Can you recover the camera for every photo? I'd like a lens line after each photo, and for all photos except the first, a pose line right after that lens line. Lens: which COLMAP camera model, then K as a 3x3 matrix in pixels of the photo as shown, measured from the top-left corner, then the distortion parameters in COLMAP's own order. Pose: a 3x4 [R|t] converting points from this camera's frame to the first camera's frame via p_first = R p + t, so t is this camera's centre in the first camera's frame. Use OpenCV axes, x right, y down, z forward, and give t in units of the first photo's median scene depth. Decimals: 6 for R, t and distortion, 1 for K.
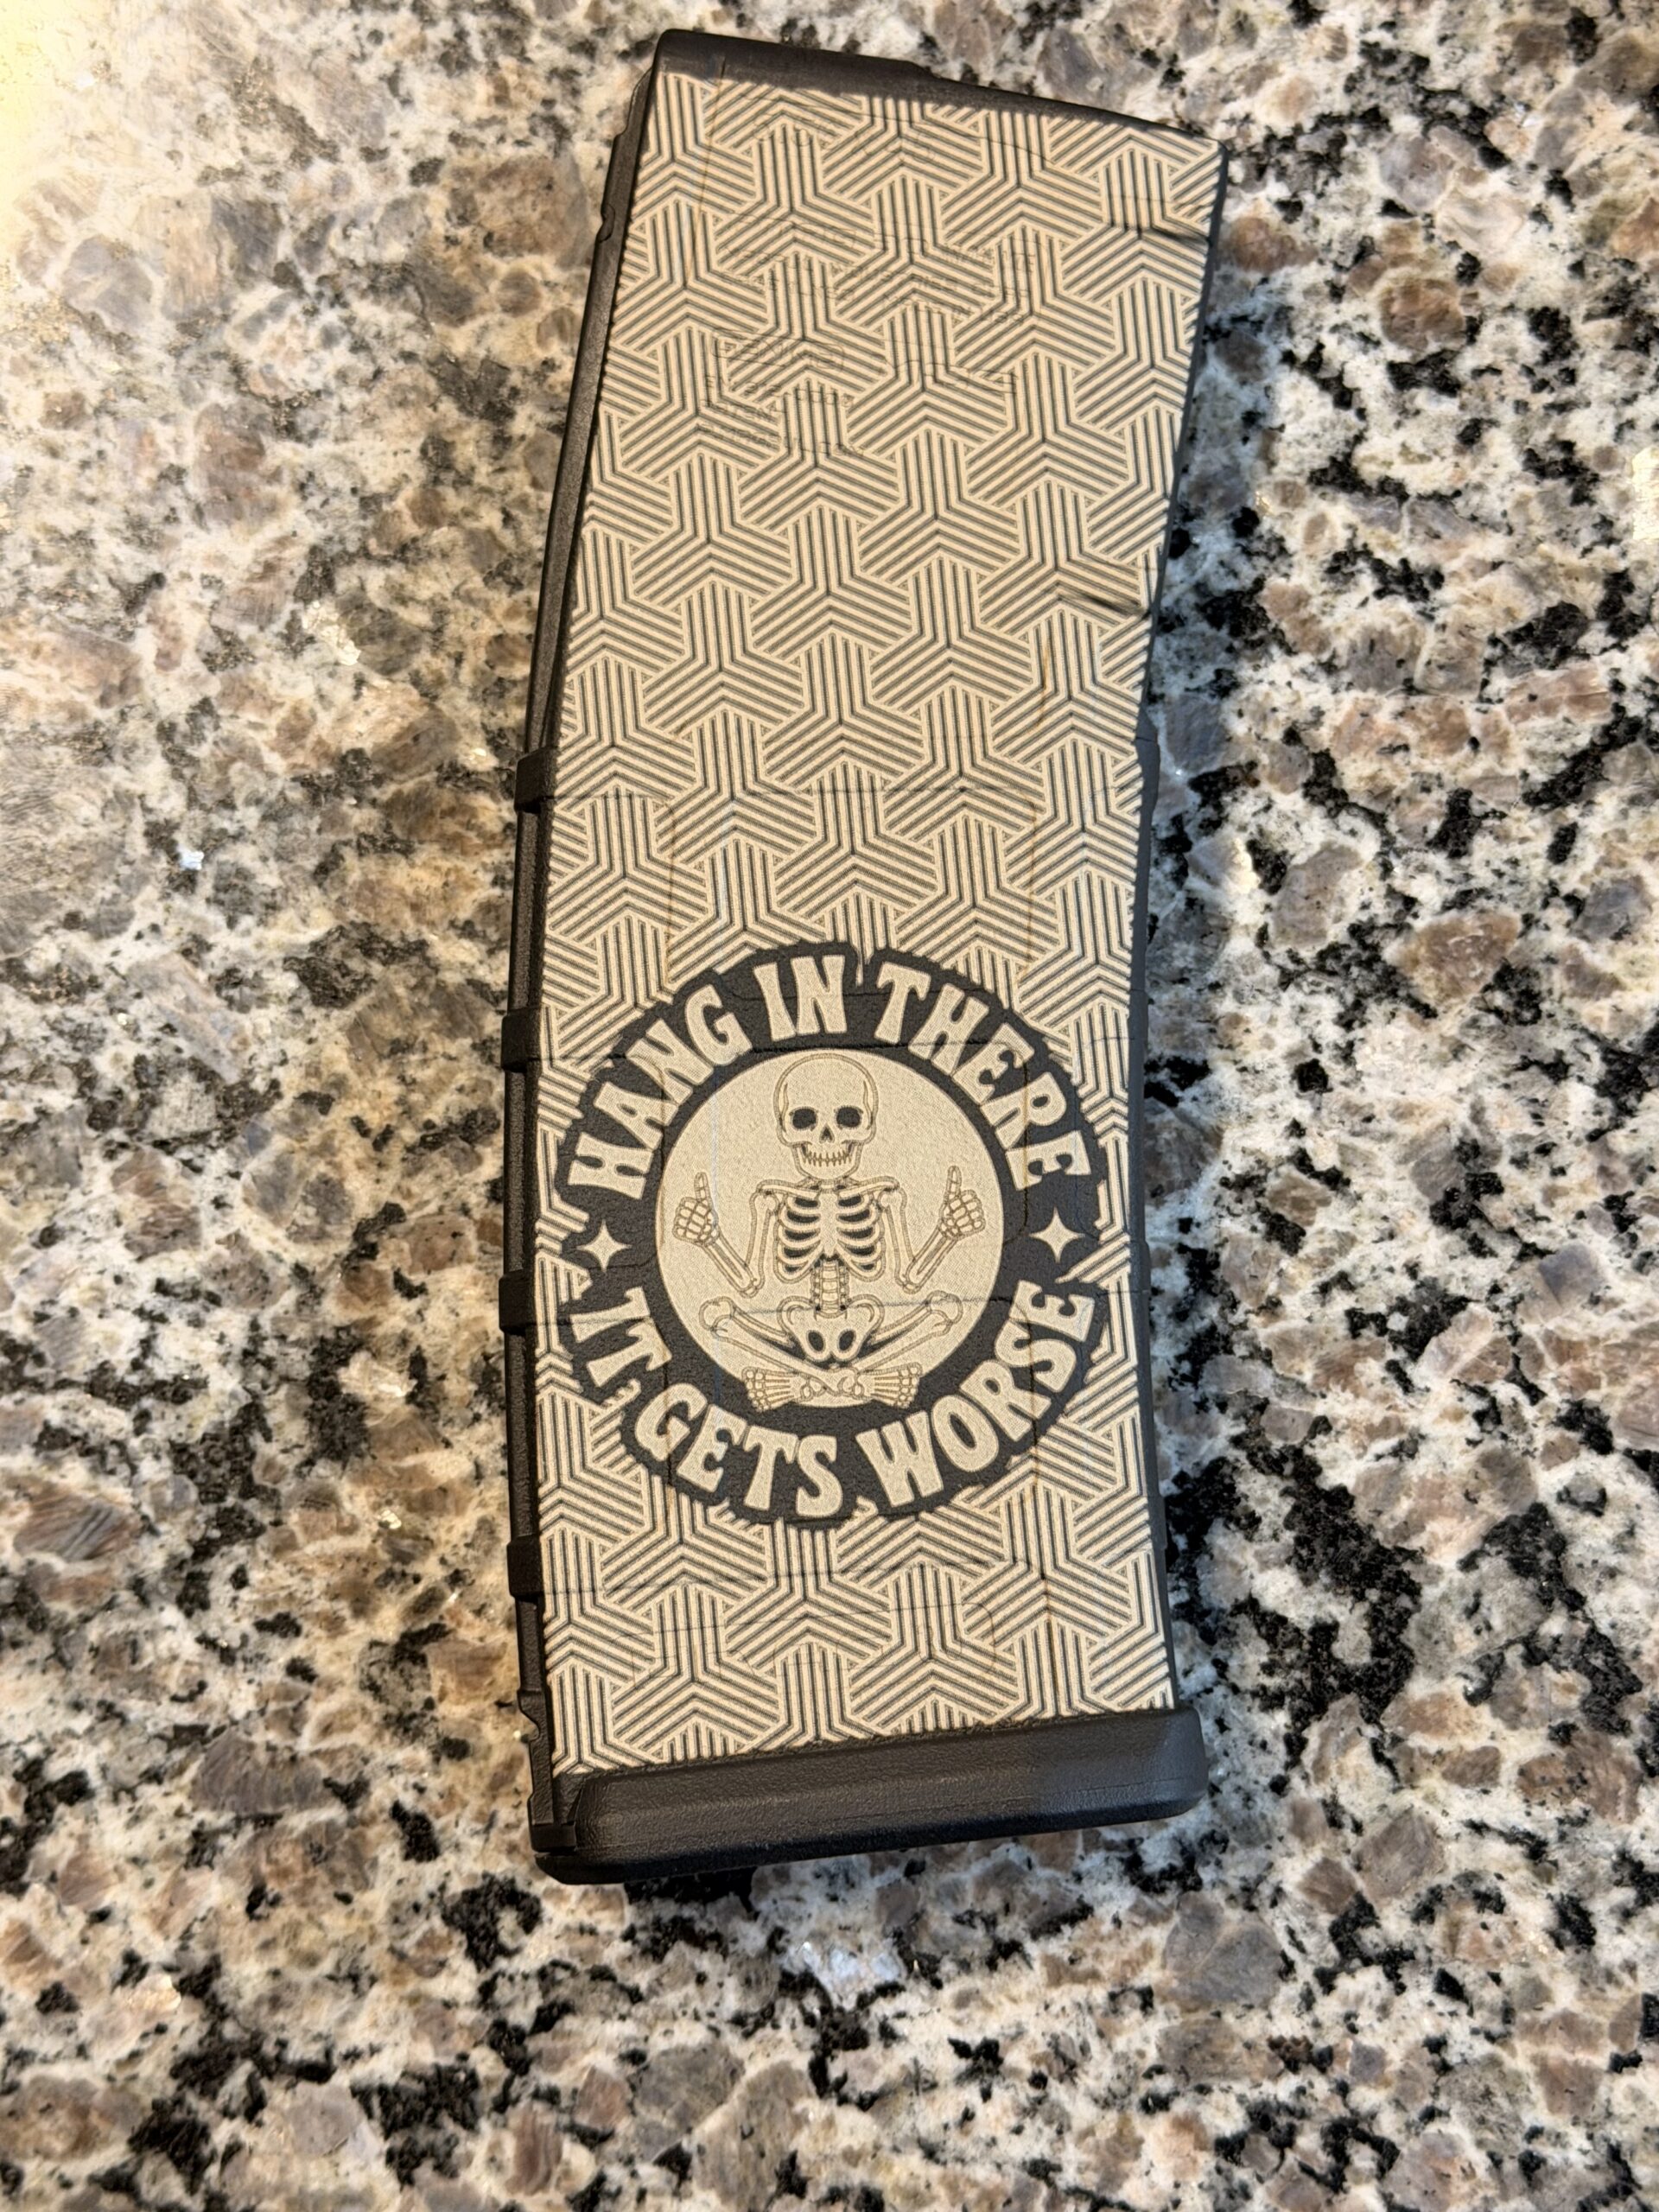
lens RADIAL K [[3358.6, 0, 827.9], [0, 3358.6, 1103.7], [0, 0, 1]] dist [0.058956, 0.000000]
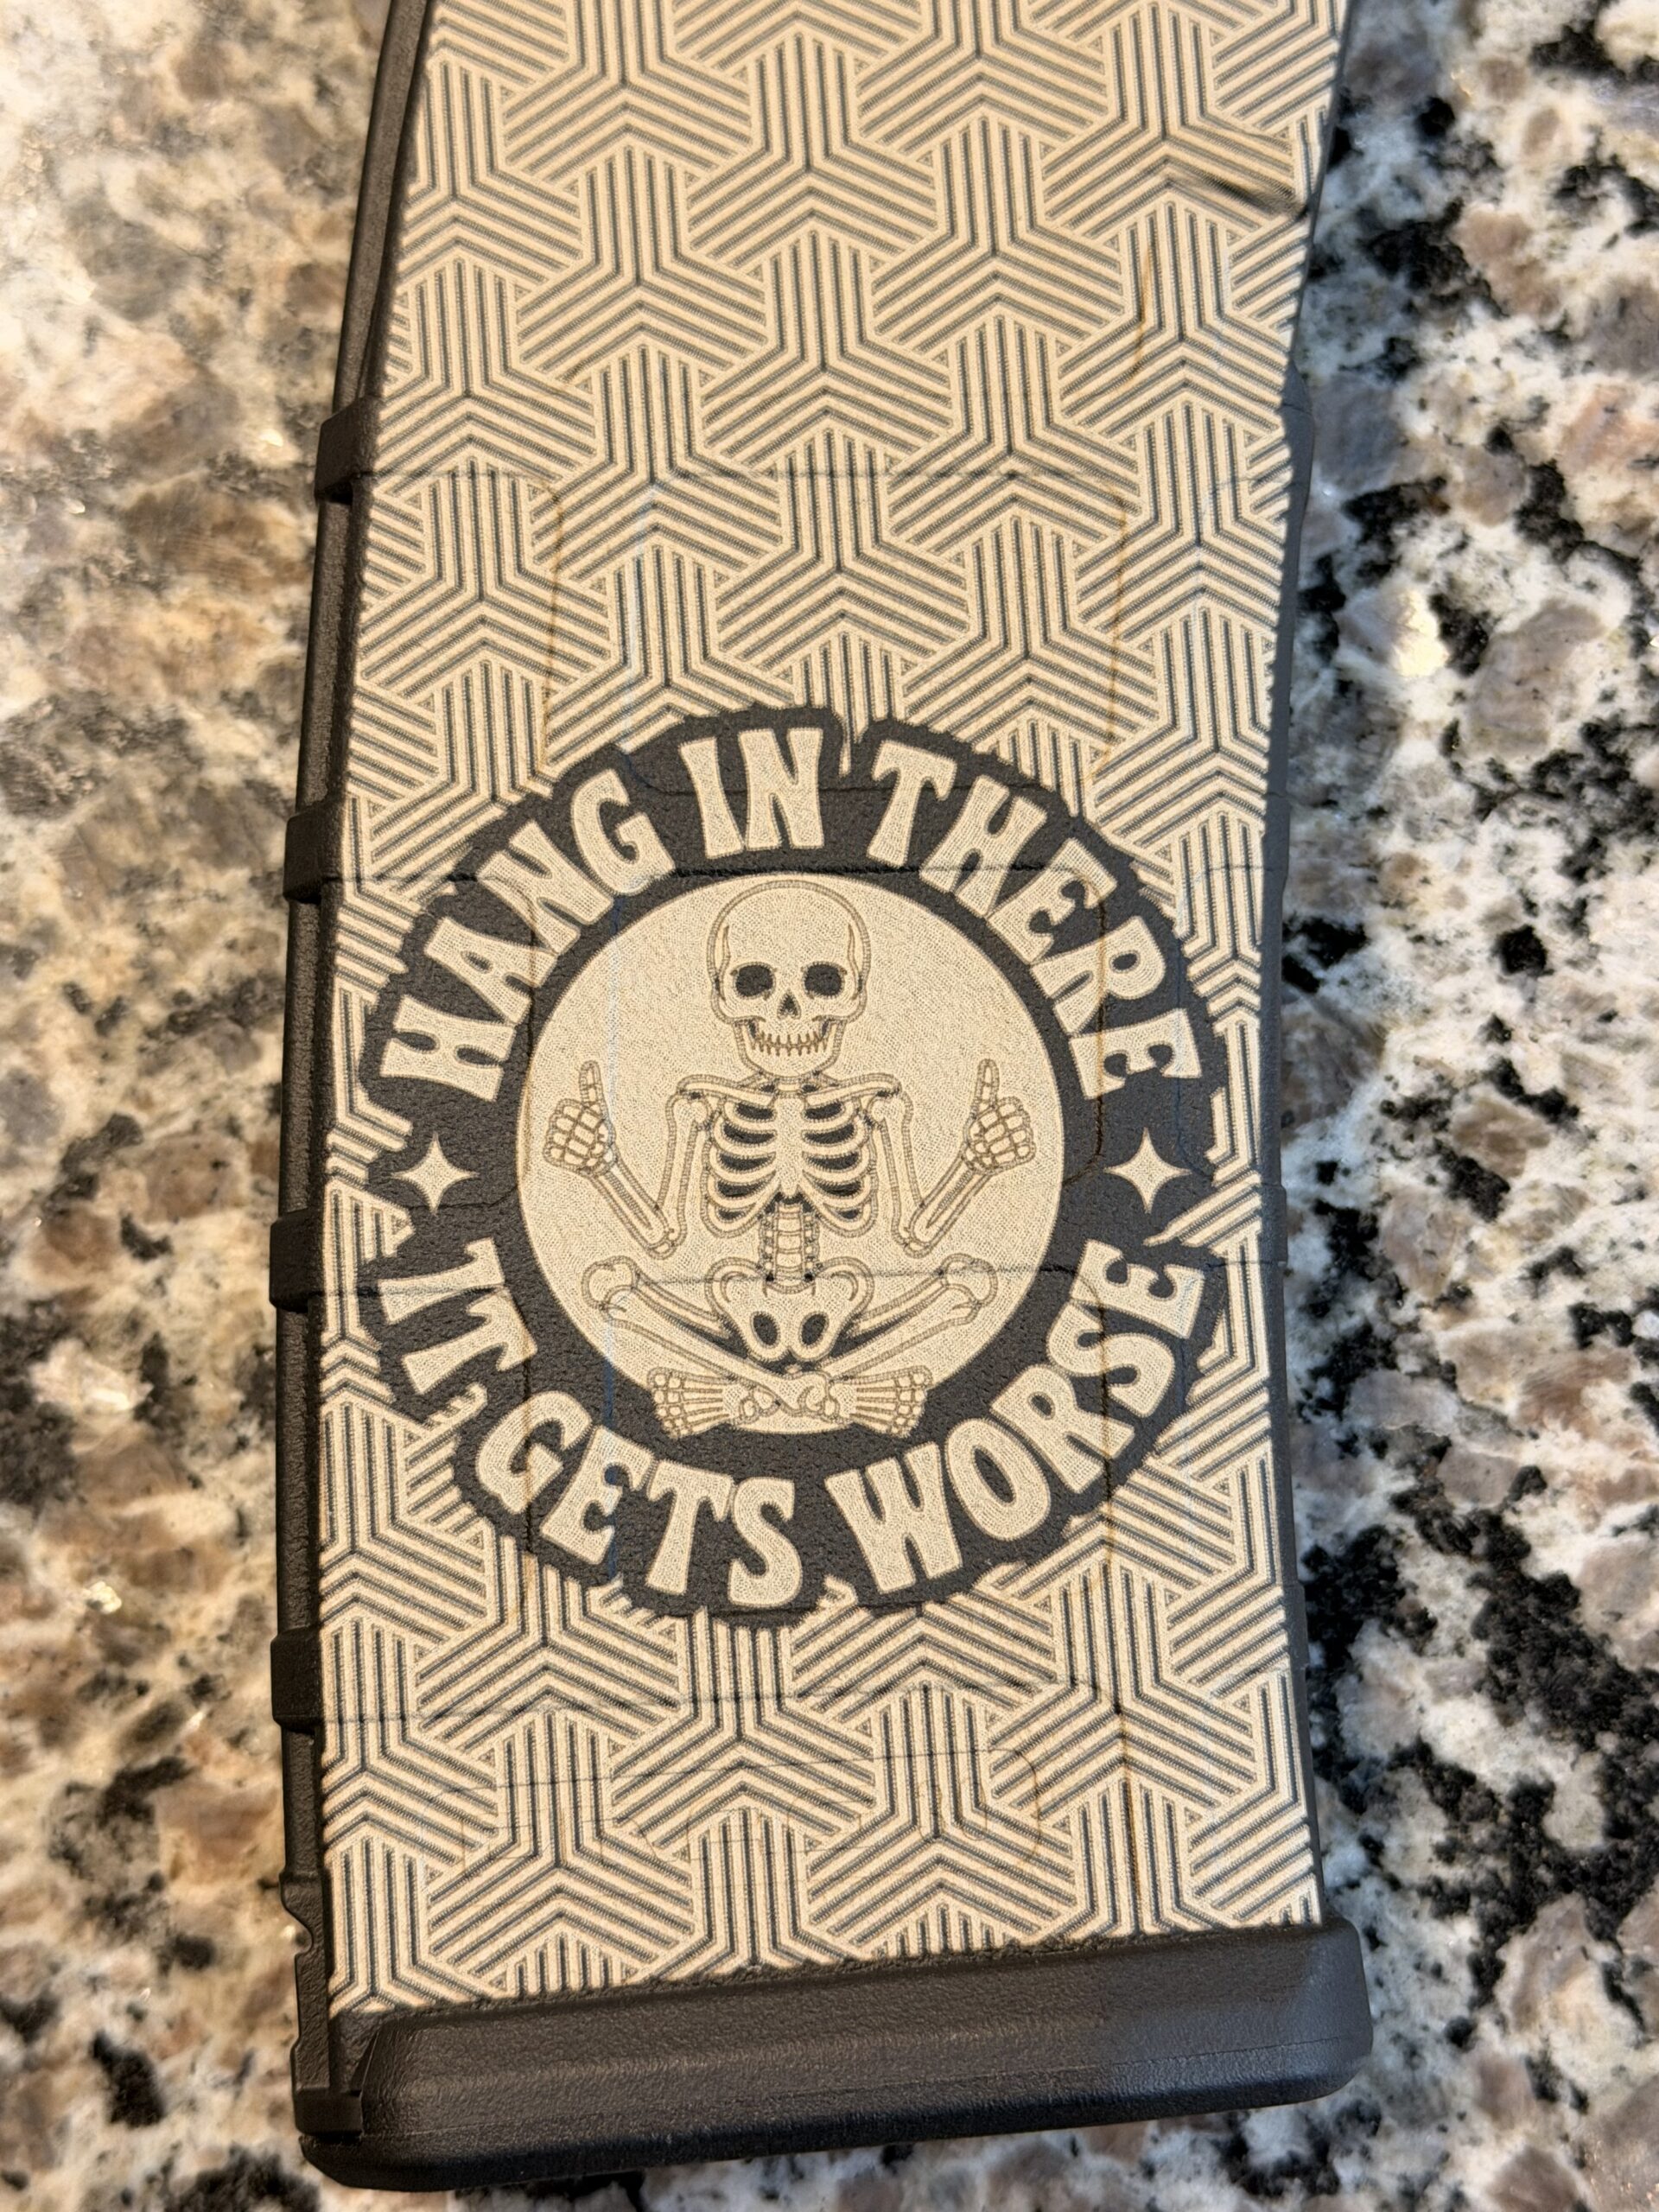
lens RADIAL K [[3358.6, 0, 819.5], [0, 3358.6, 1145.1], [0, 0, 1]] dist [0.058956, 0.000000]
pose [[0.999537, 0.022021, 0.021016, -0.006988], [-0.021856, 0.999729, -0.008055, 0.038634], [-0.021187, 0.007592, 0.999747, 0.346736]]
